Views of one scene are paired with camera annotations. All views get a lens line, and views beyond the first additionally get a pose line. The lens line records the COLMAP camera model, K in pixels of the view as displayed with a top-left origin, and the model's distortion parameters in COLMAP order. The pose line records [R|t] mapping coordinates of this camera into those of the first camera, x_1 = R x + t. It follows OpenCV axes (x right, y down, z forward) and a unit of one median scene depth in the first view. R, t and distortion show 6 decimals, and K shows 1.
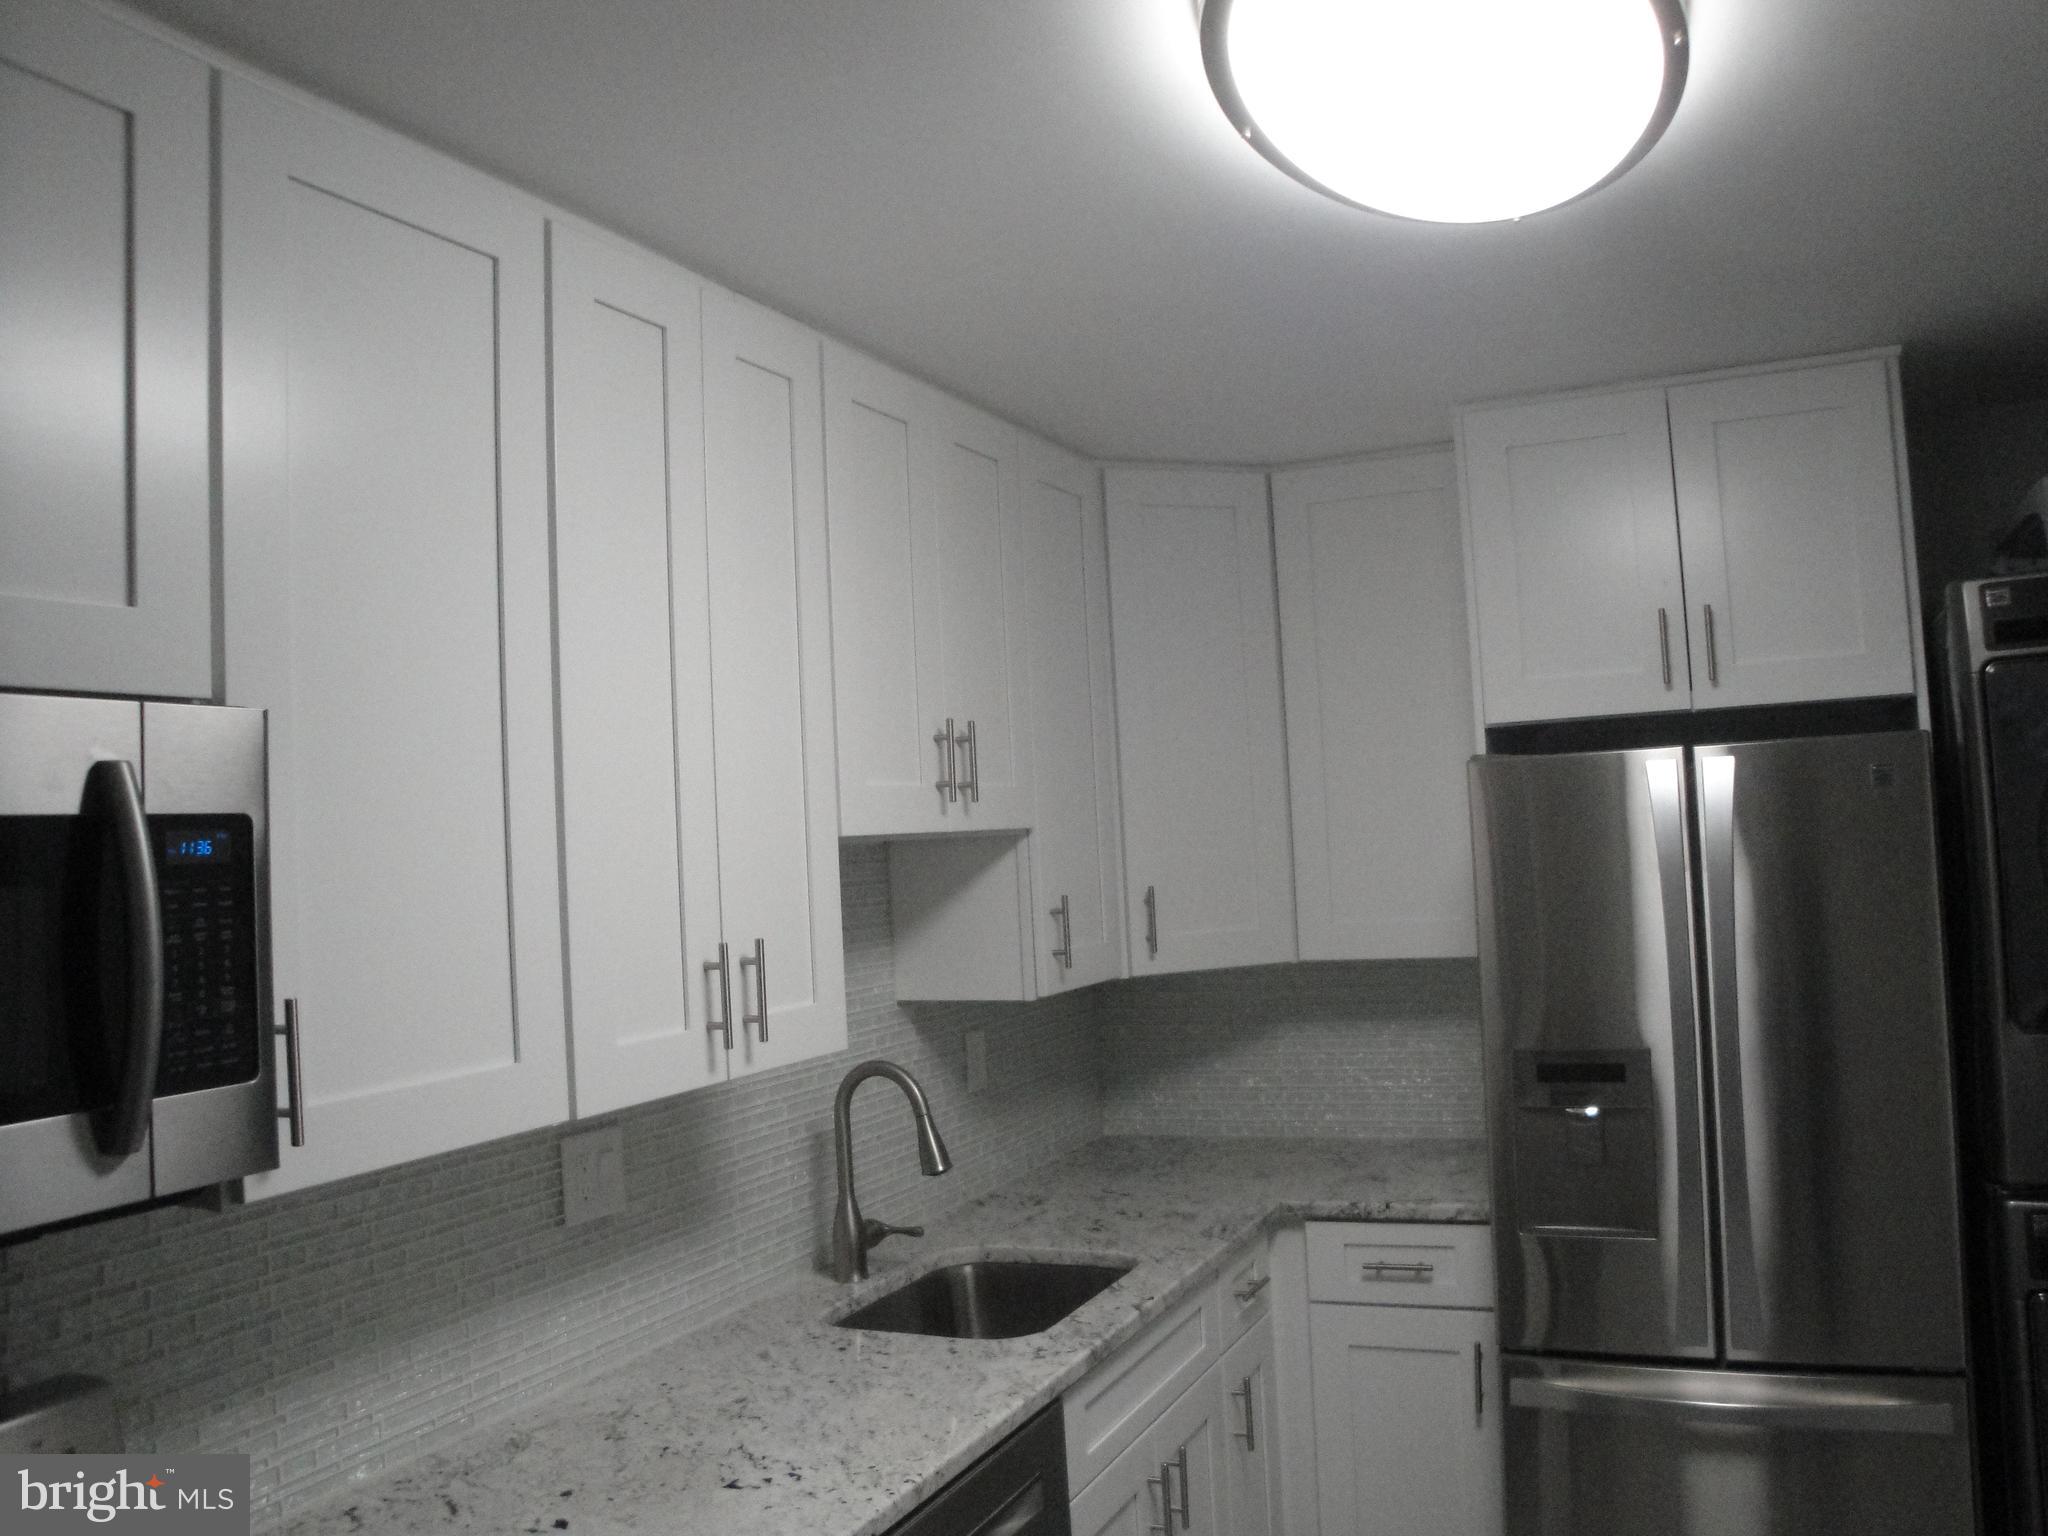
lens RADIAL K [[1669.5, 0, 1022.2], [0, 1669.5, 764.6], [0, 0, 1]] dist [-0.123854, 0.015032]
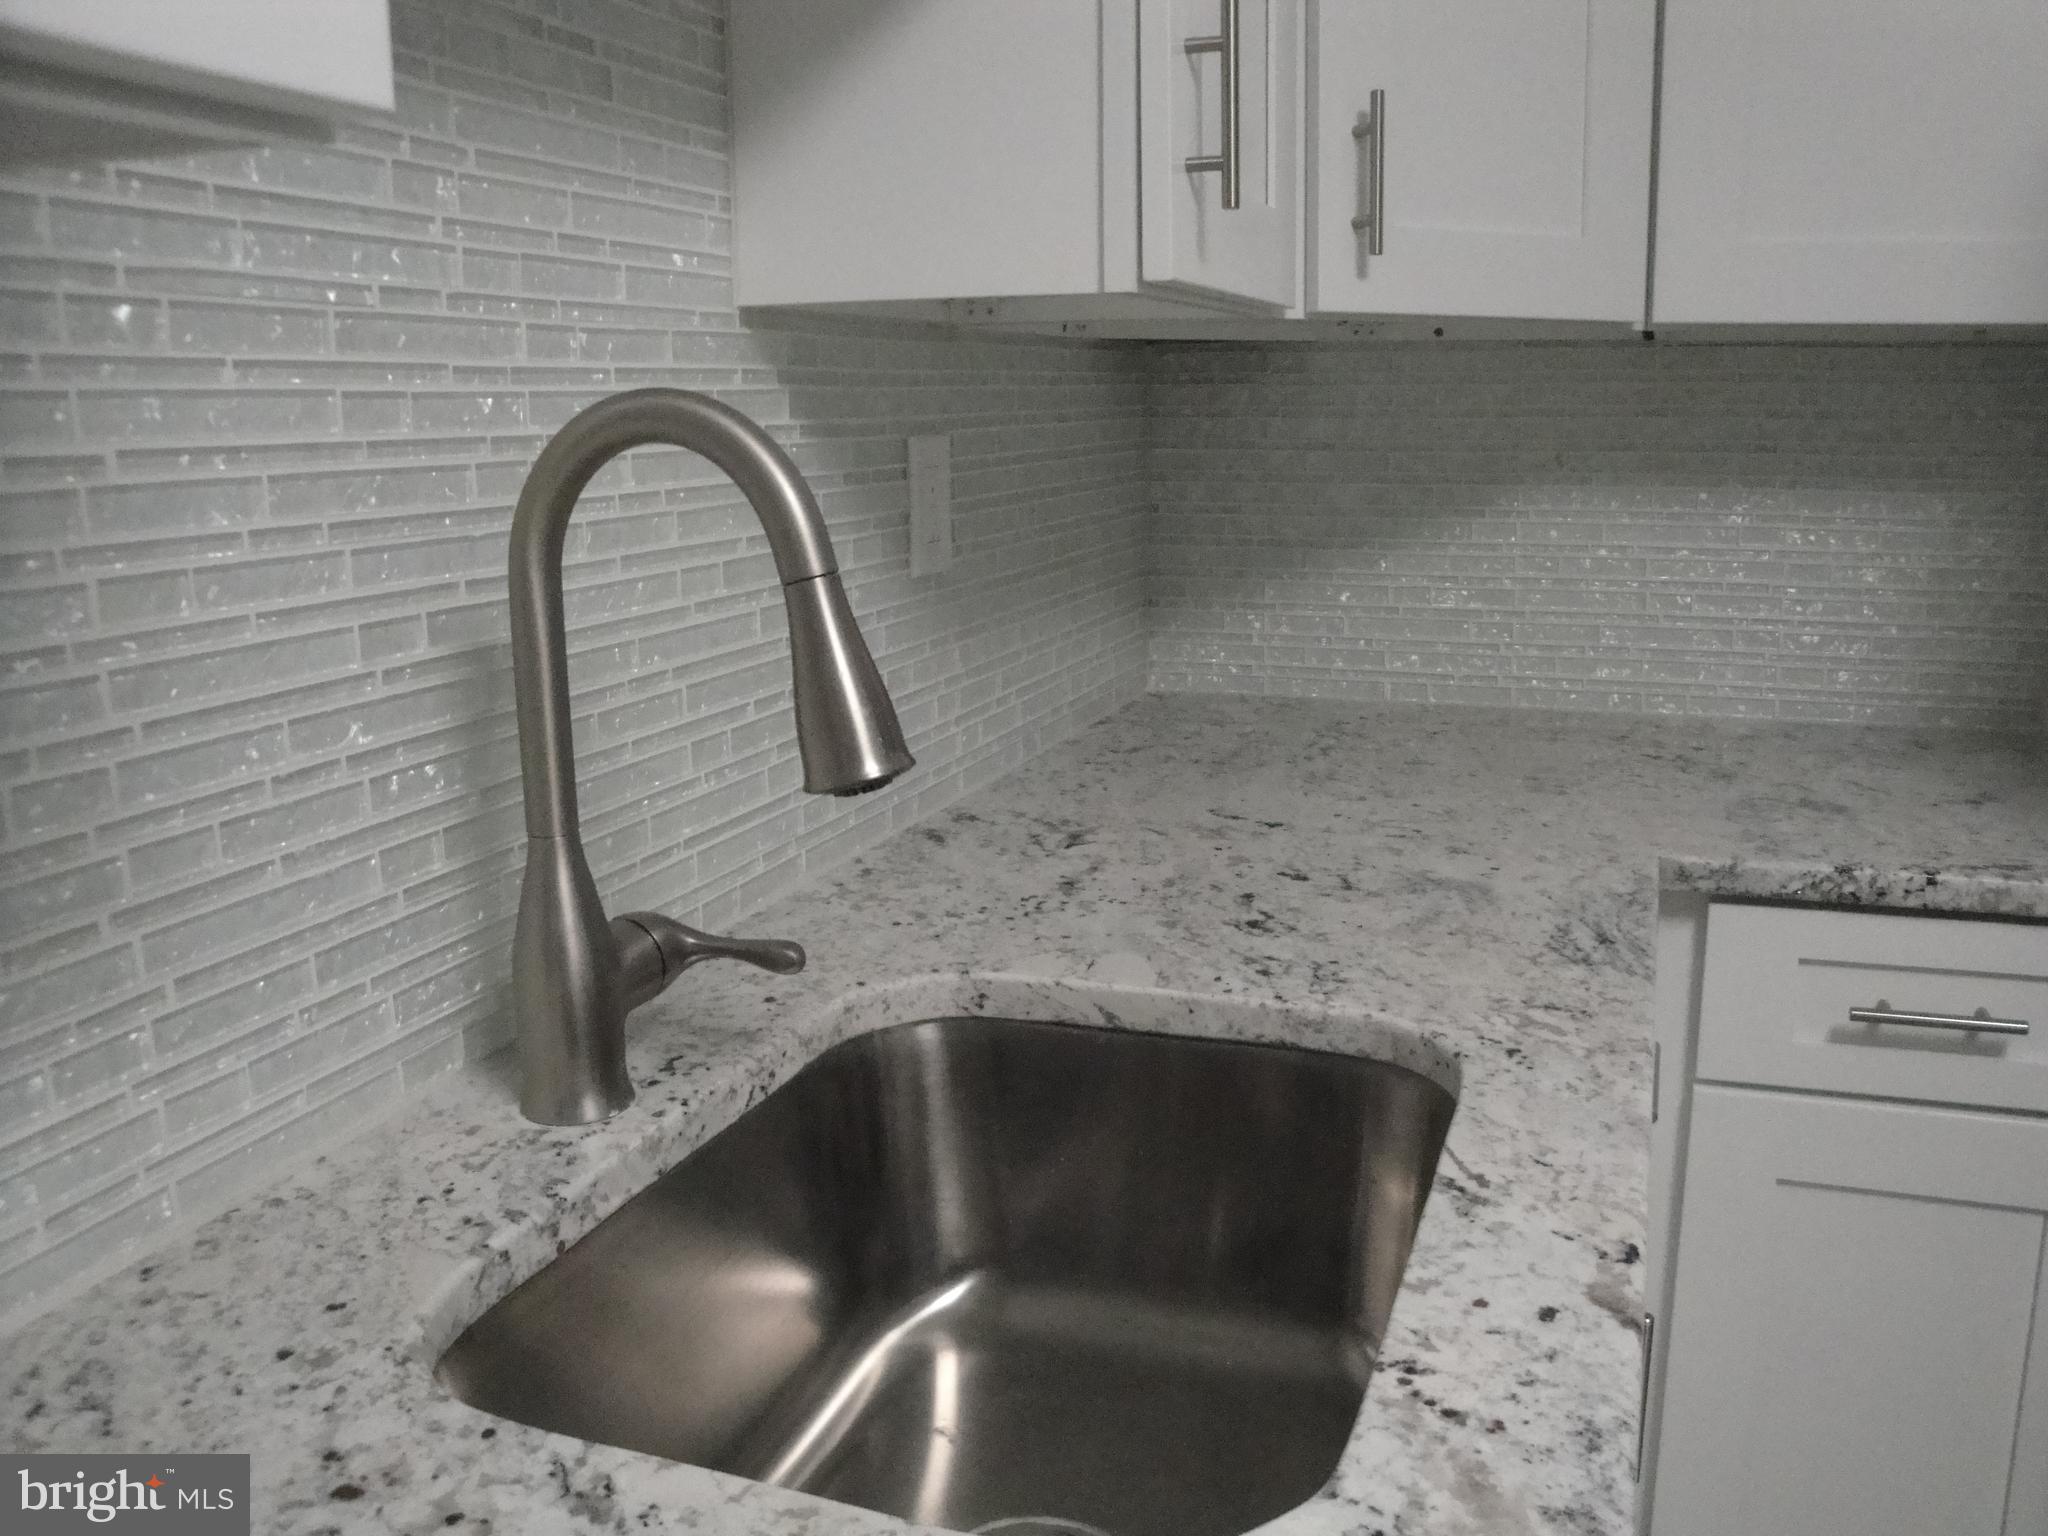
lens RADIAL K [[1669.5, 0, 1026.0], [0, 1669.5, 779.0], [0, 0, 1]] dist [-0.123854, 0.015032]
pose [[0.996403, 0.024293, 0.081183, -0.043801], [-0.044624, 0.964856, 0.258962, 0.162453], [-0.072039, -0.261653, 0.962470, 0.690163]]
